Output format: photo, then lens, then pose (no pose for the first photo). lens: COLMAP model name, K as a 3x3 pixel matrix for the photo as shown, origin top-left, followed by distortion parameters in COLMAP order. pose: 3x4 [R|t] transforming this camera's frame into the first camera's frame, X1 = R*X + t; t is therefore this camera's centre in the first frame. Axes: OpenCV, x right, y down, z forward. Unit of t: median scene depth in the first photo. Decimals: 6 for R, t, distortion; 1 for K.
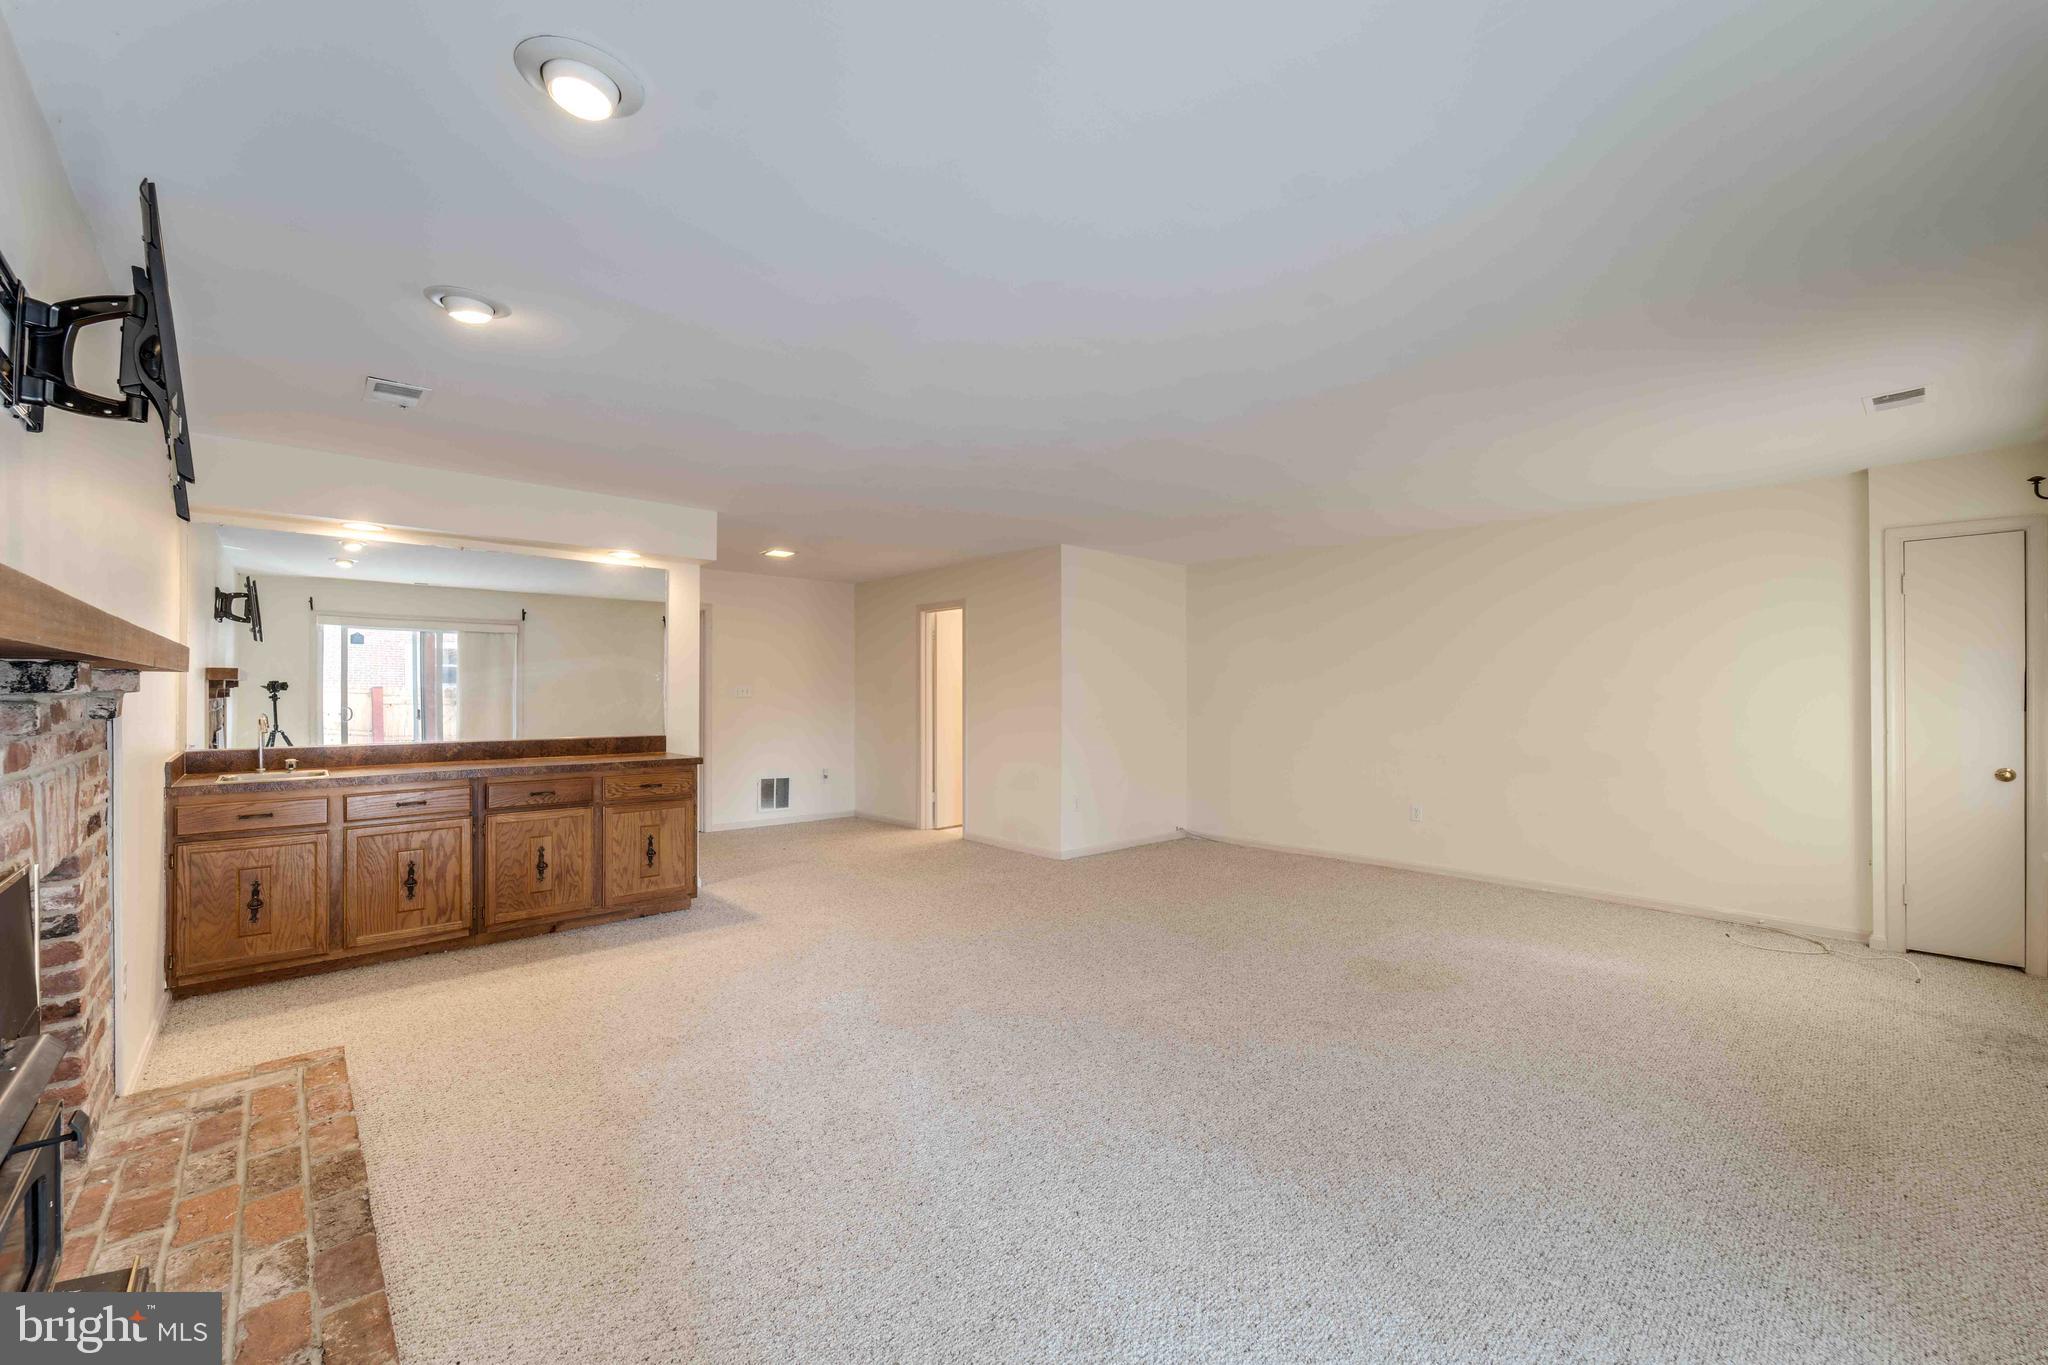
lens RADIAL K [[817.9, 0, 1012.2], [0, 817.9, 692.9], [0, 0, 1]] dist [-0.000873, -0.000991]
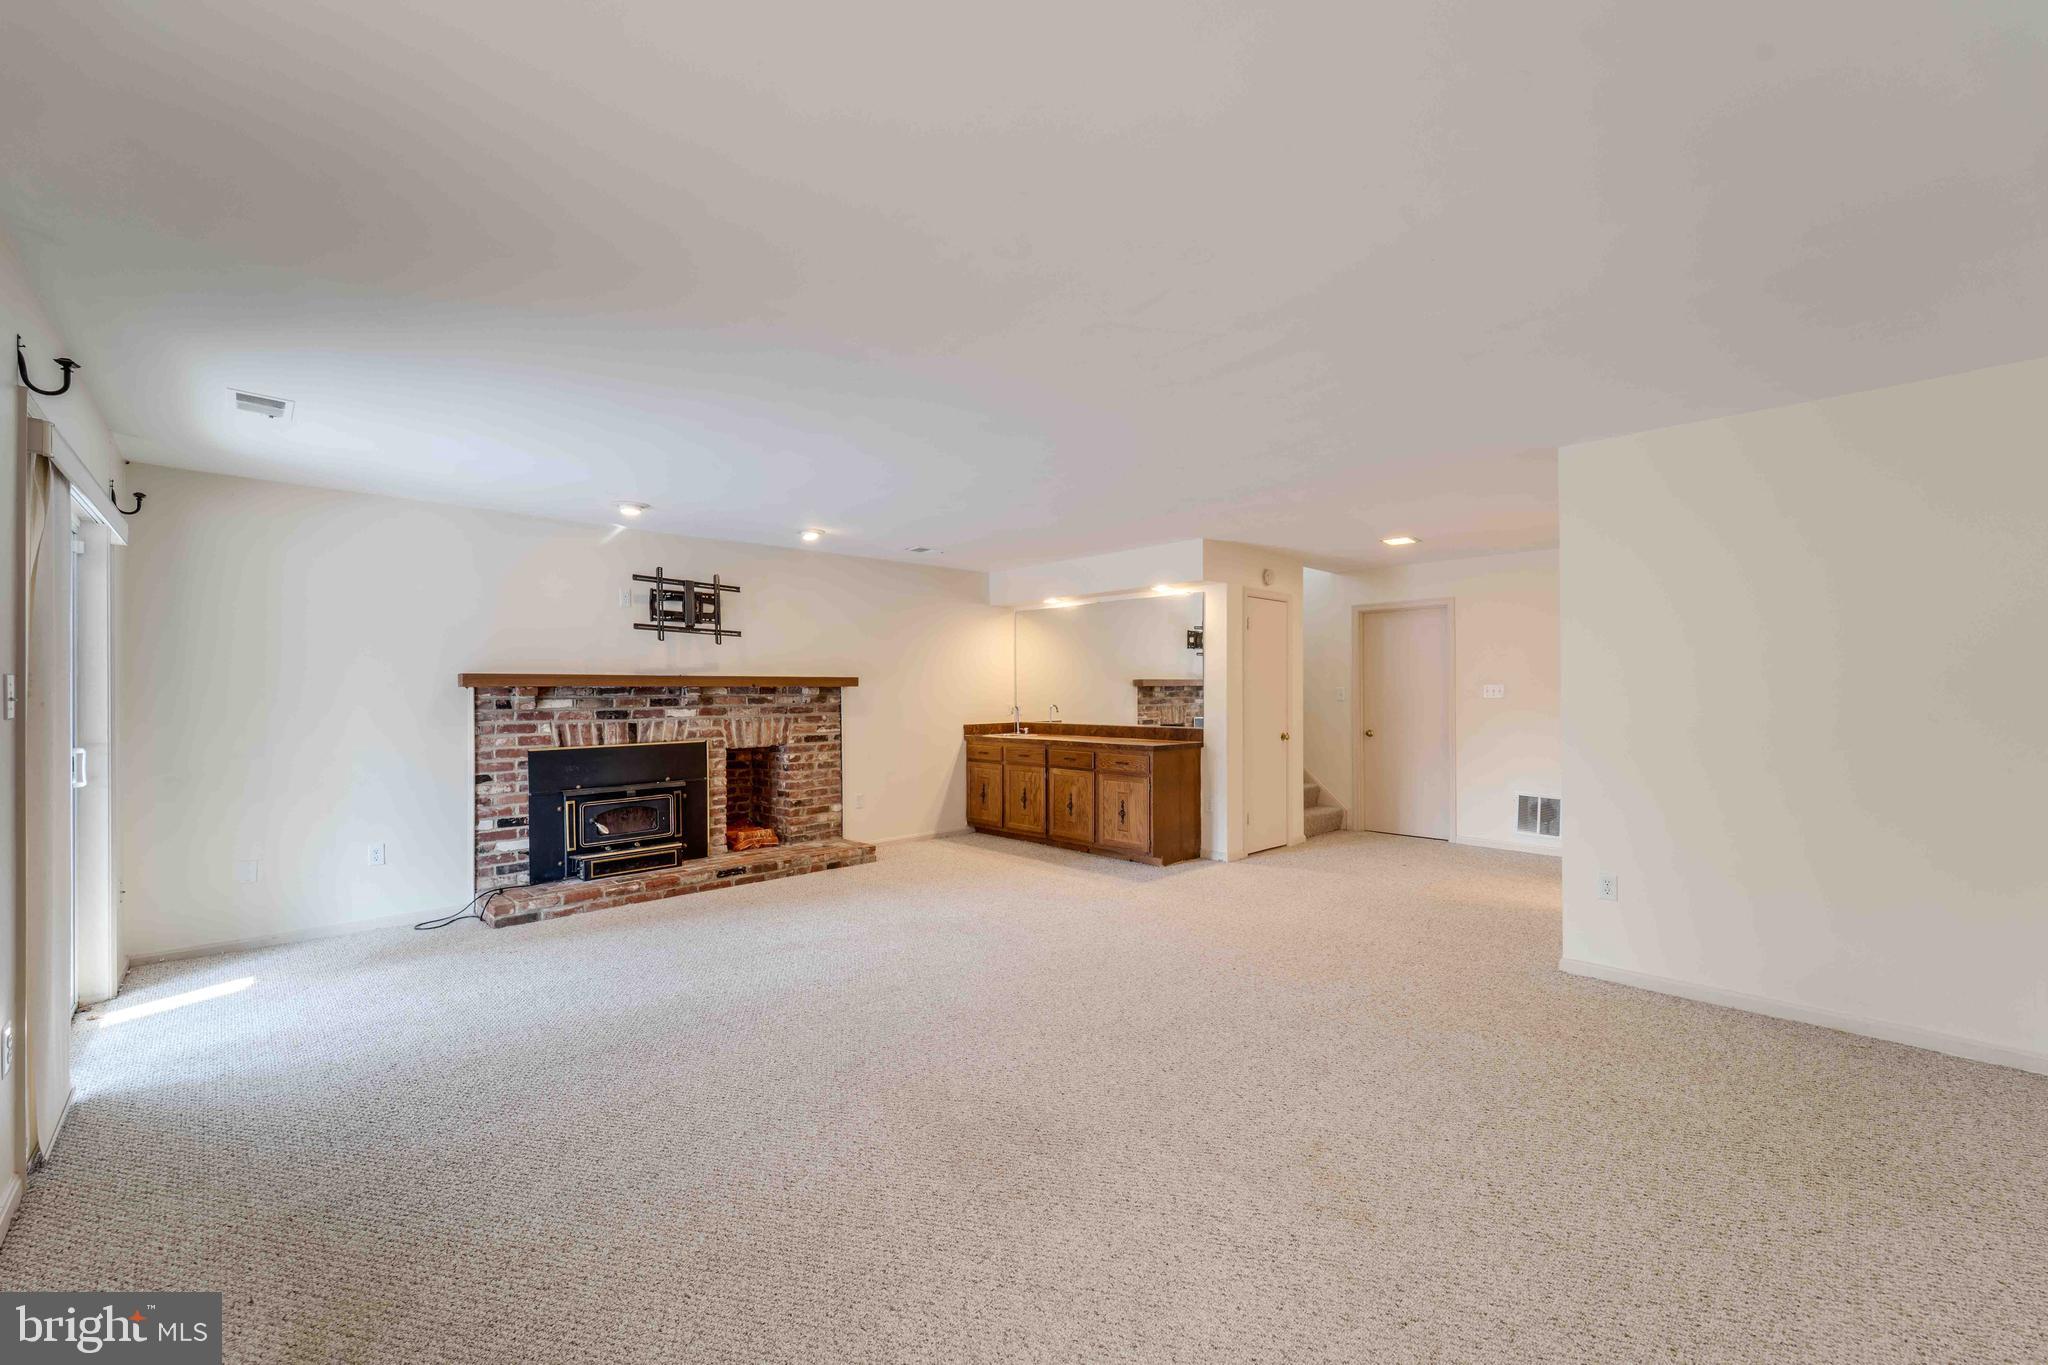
lens RADIAL K [[817.9, 0, 1004.6], [0, 817.9, 685.4], [0, 0, 1]] dist [-0.000873, -0.000991]
pose [[0.004290, -0.007862, -0.999960, 0.980499], [0.004208, 0.999960, -0.007844, -0.004768], [0.999982, -0.004174, 0.004323, 0.871321]]
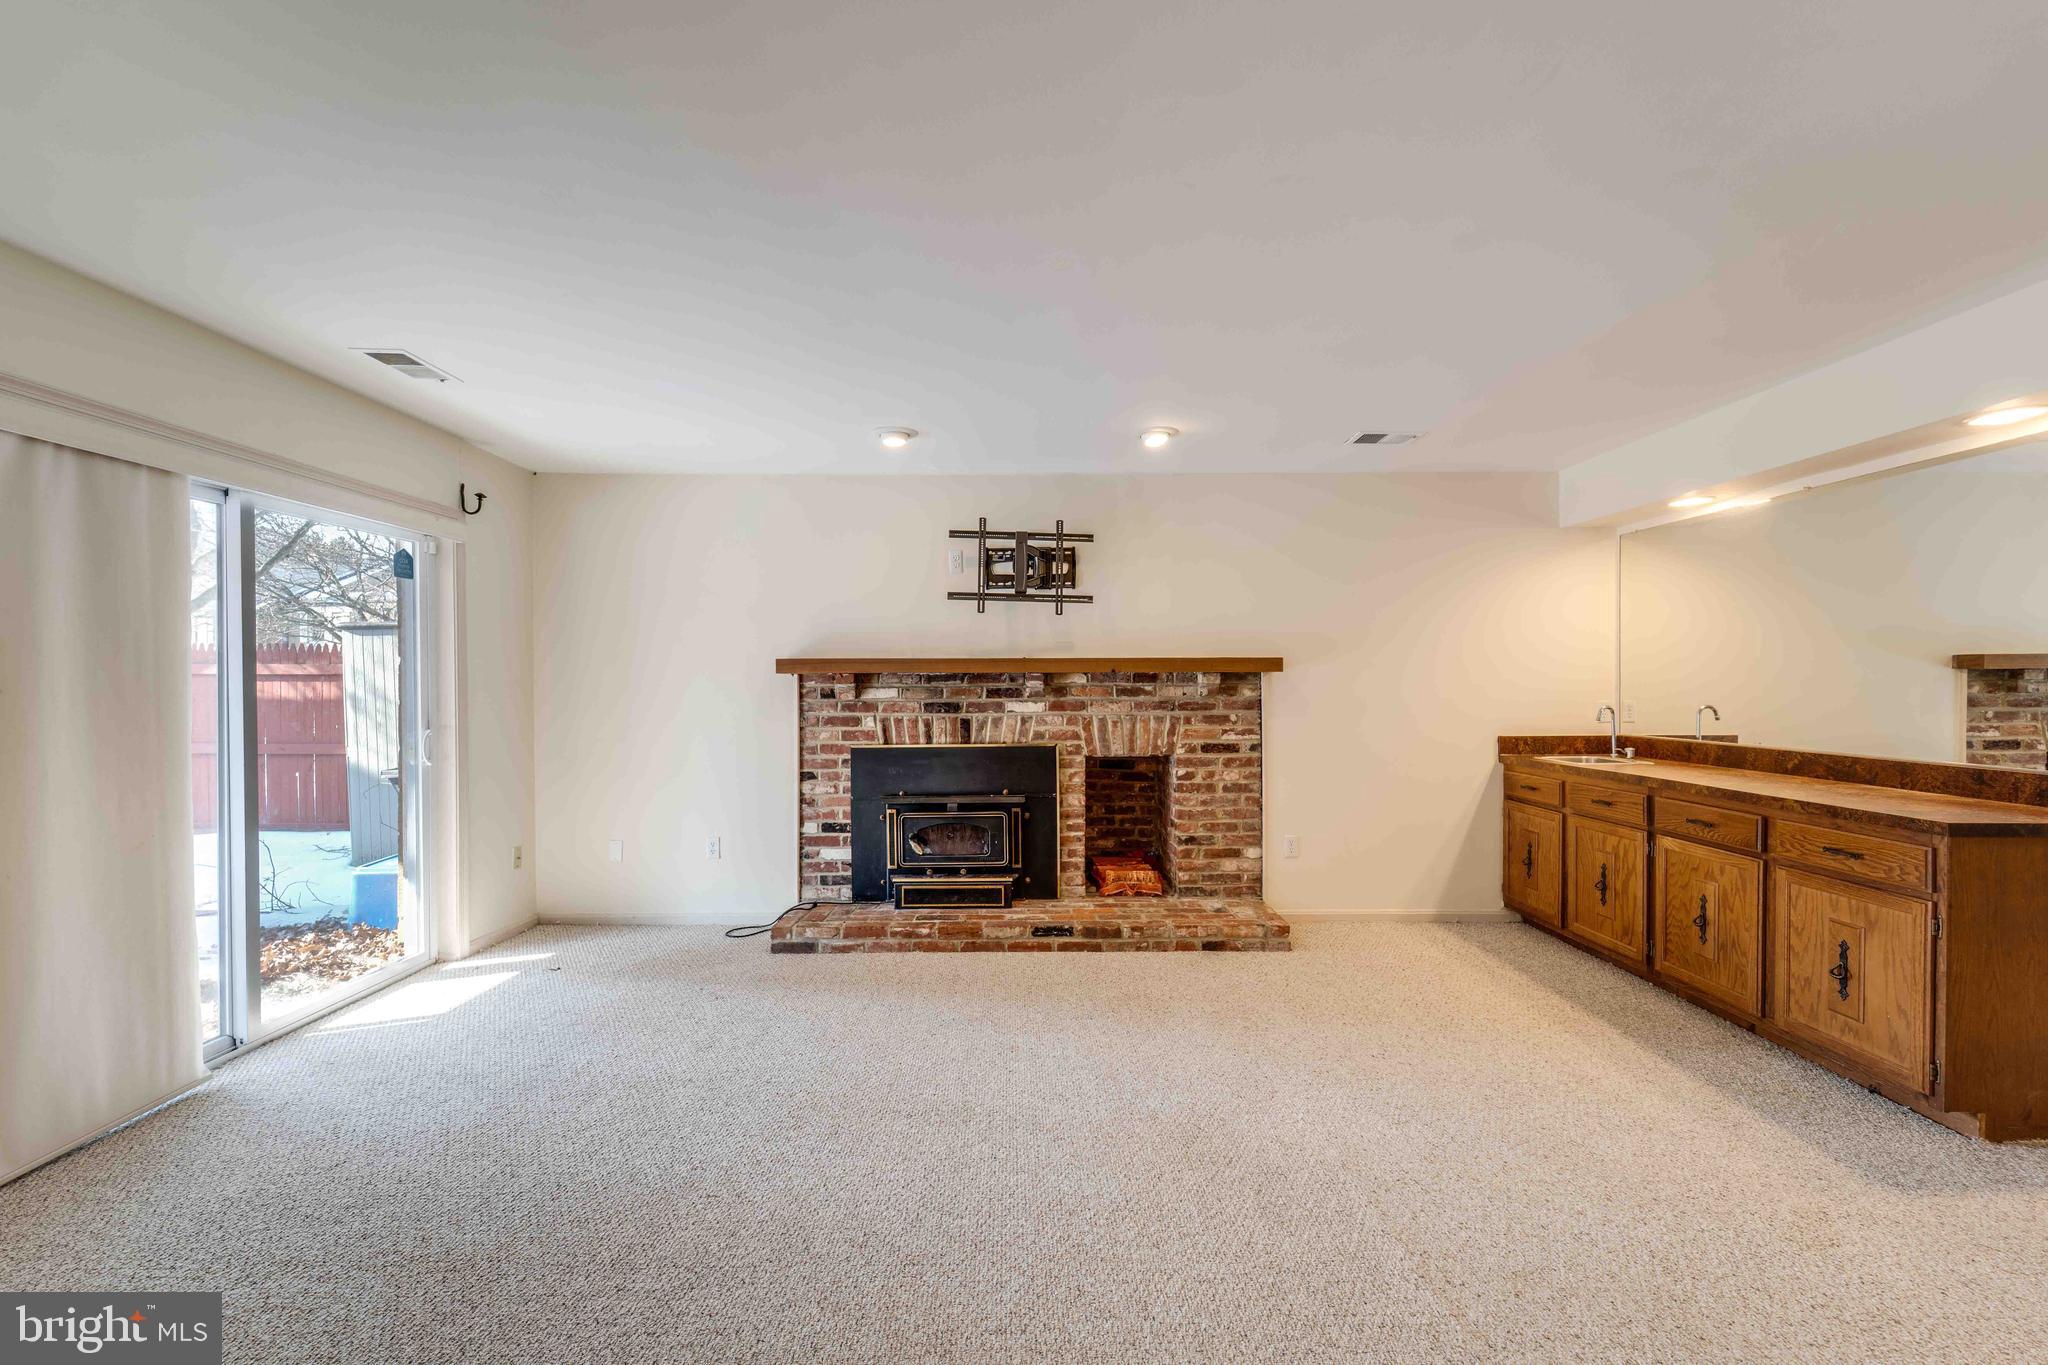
lens RADIAL K [[817.9, 0, 1019.2], [0, 817.9, 687.1], [0, 0, 1]] dist [-0.000873, -0.000991]
pose [[-0.673811, 0.006056, -0.738879, 0.375373], [0.001811, 0.999977, 0.006544, -0.003956], [0.738902, 0.003071, -0.673806, 1.043063]]
